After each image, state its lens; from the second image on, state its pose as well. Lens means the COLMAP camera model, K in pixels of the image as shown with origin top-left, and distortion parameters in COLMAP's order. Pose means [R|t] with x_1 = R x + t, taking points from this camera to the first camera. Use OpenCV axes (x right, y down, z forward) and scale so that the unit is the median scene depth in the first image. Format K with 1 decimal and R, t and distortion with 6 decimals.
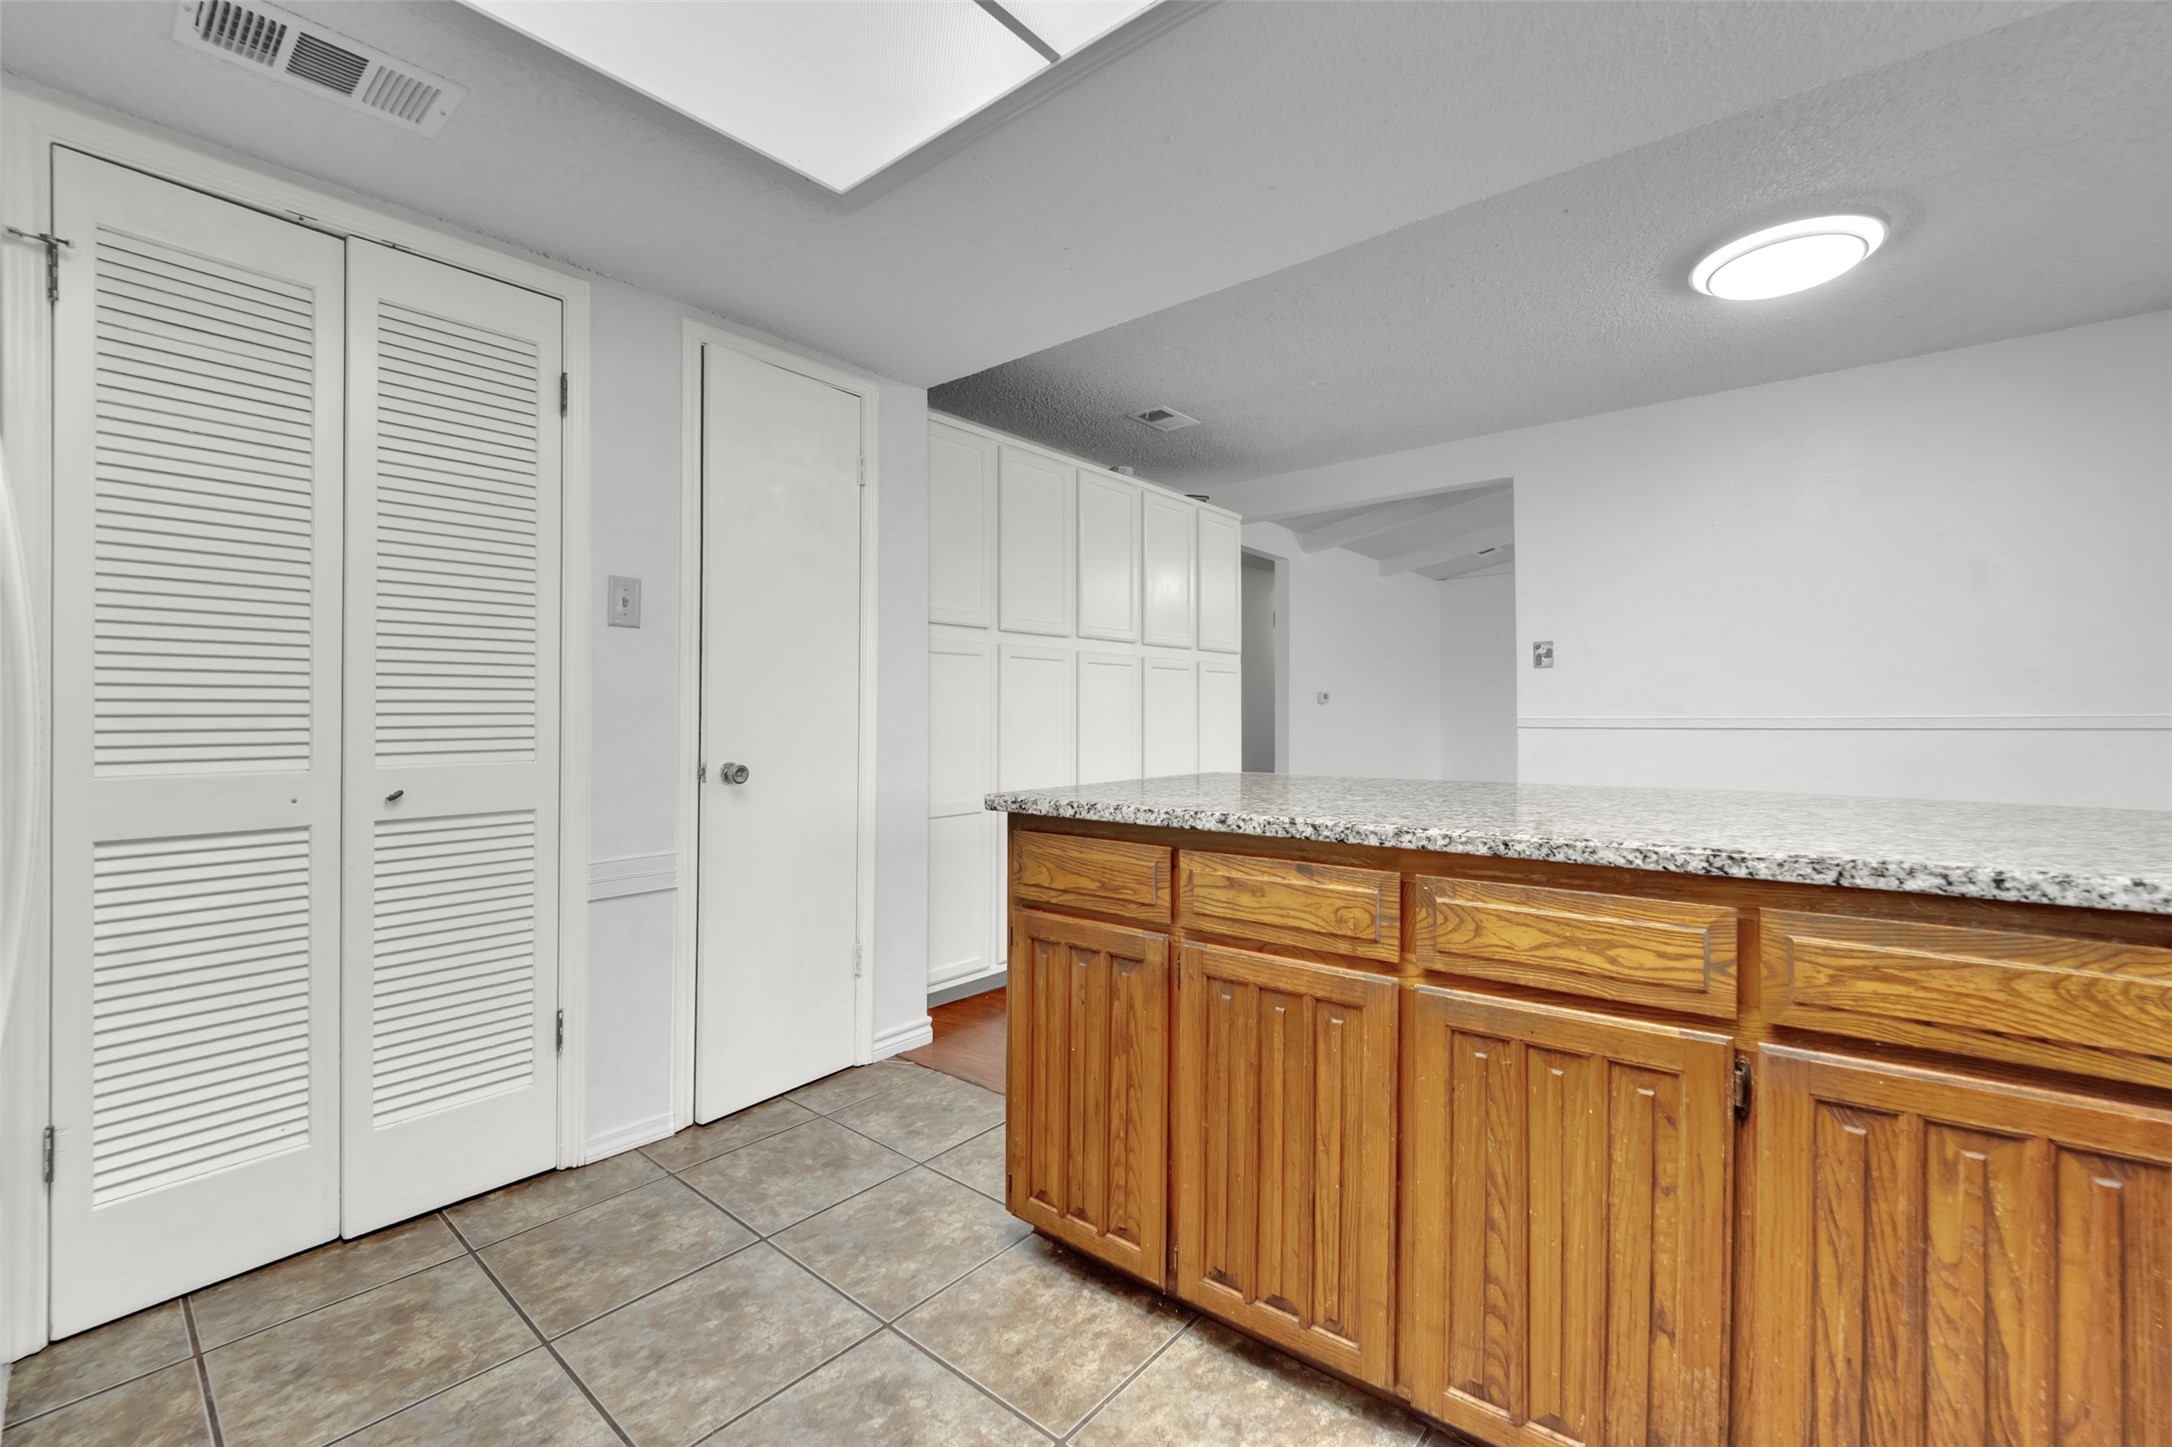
lens RADIAL K [[912.3, 0, 1104.9], [0, 912.3, 718.6], [0, 0, 1]] dist [-0.003230, -0.000043]
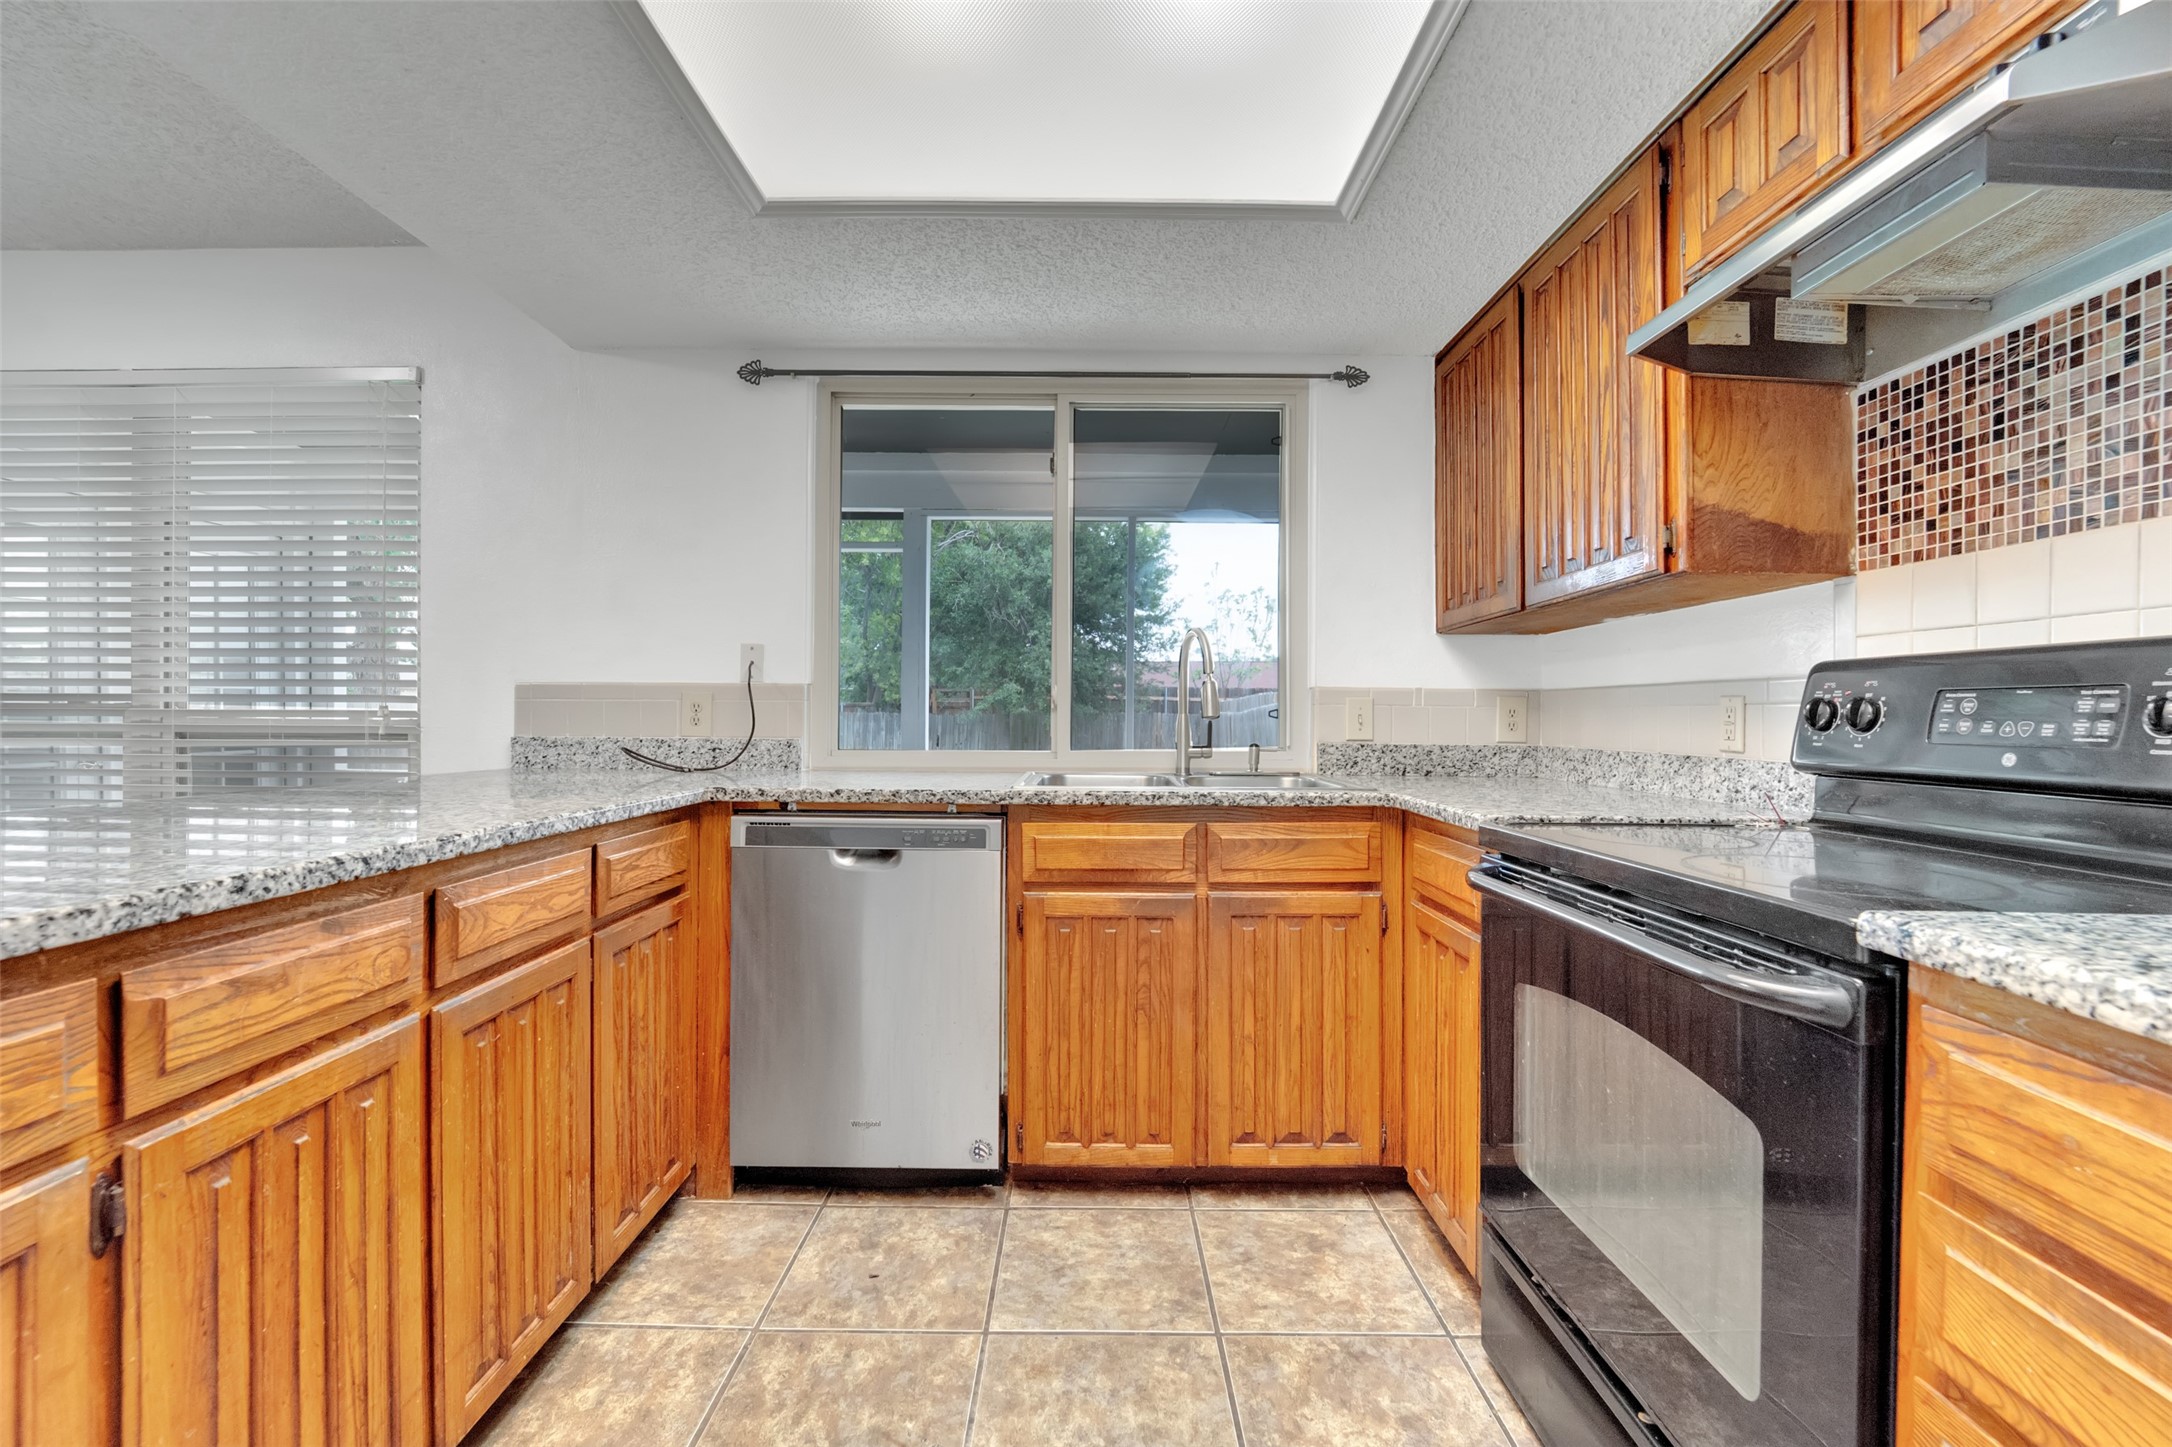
lens RADIAL K [[912.3, 0, 1085.2], [0, 912.3, 718.8], [0, 0, 1]] dist [-0.003230, -0.000043]
pose [[-0.626552, 0.003653, 0.779371, -0.784352], [0.008157, 0.999965, 0.001870, 0.003572], [-0.779337, 0.007529, -0.626560, 1.059843]]
